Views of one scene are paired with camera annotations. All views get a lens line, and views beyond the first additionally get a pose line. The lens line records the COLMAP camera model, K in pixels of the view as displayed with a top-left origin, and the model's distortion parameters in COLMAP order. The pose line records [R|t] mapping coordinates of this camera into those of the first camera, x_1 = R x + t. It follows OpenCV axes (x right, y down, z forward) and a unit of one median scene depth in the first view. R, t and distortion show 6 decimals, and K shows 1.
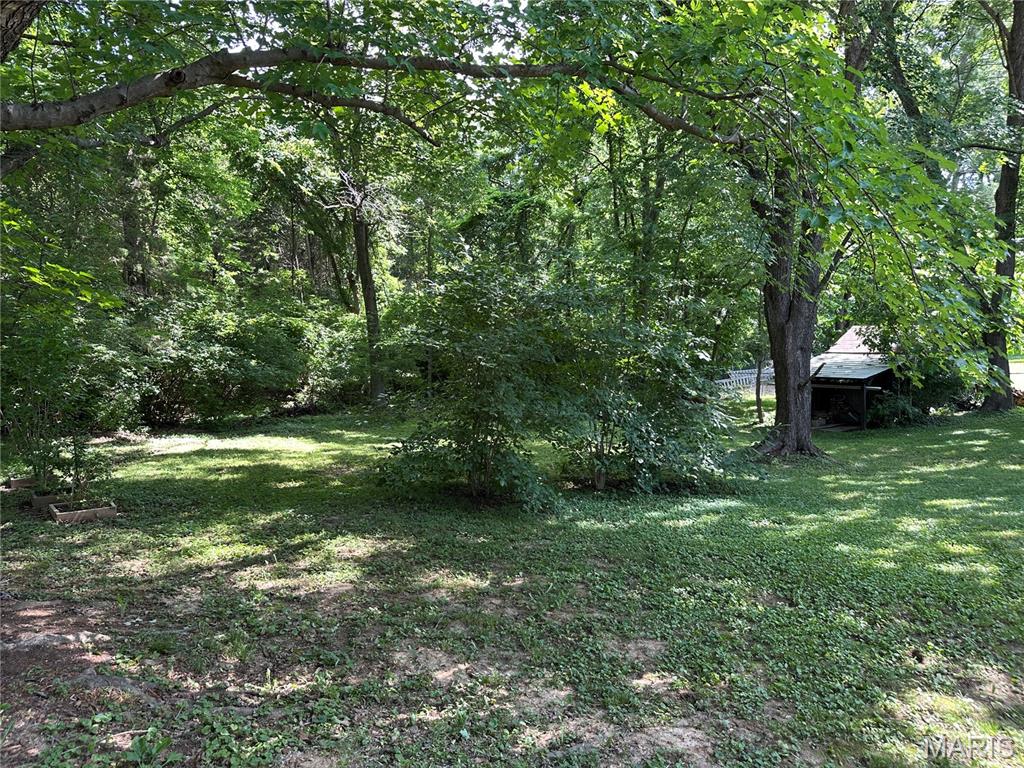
lens RADIAL K [[719.4, 0, 510.1], [0, 719.4, 380.1], [0, 0, 1]] dist [0.002553, -0.011453]
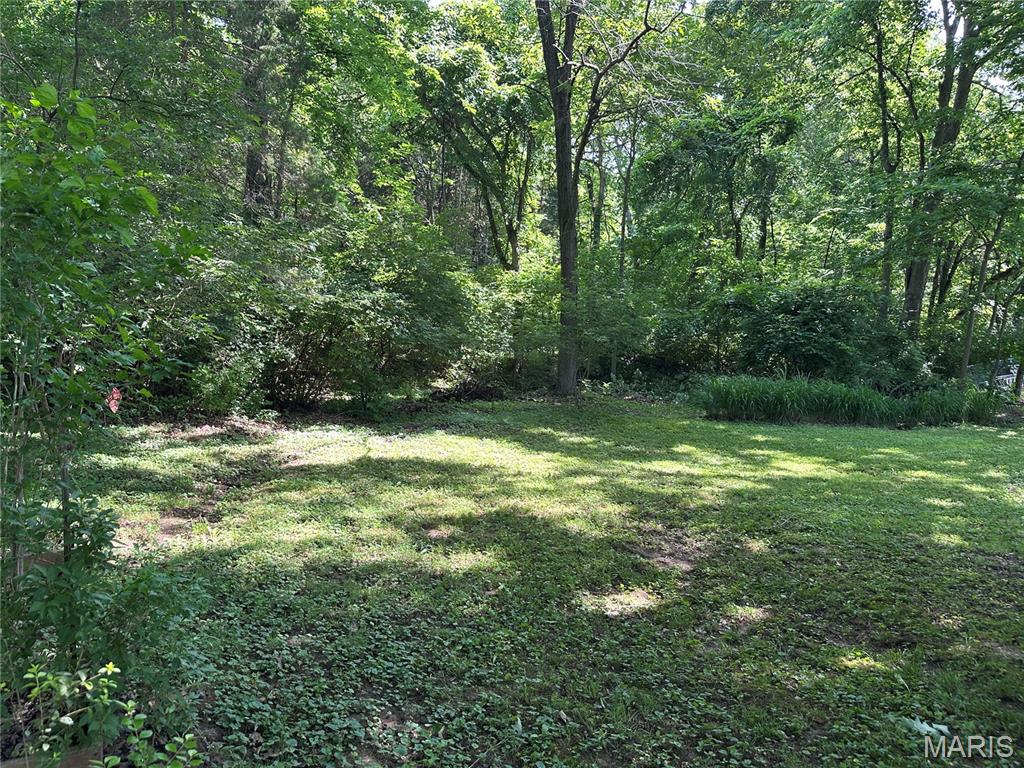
lens RADIAL K [[719.4, 0, 514.3], [0, 719.4, 387.2], [0, 0, 1]] dist [0.002553, -0.011453]
pose [[0.991160, 0.050989, -0.122478, -0.215572], [-0.046536, 0.998157, 0.038949, 0.008821], [0.124239, -0.032905, 0.991707, 0.392874]]
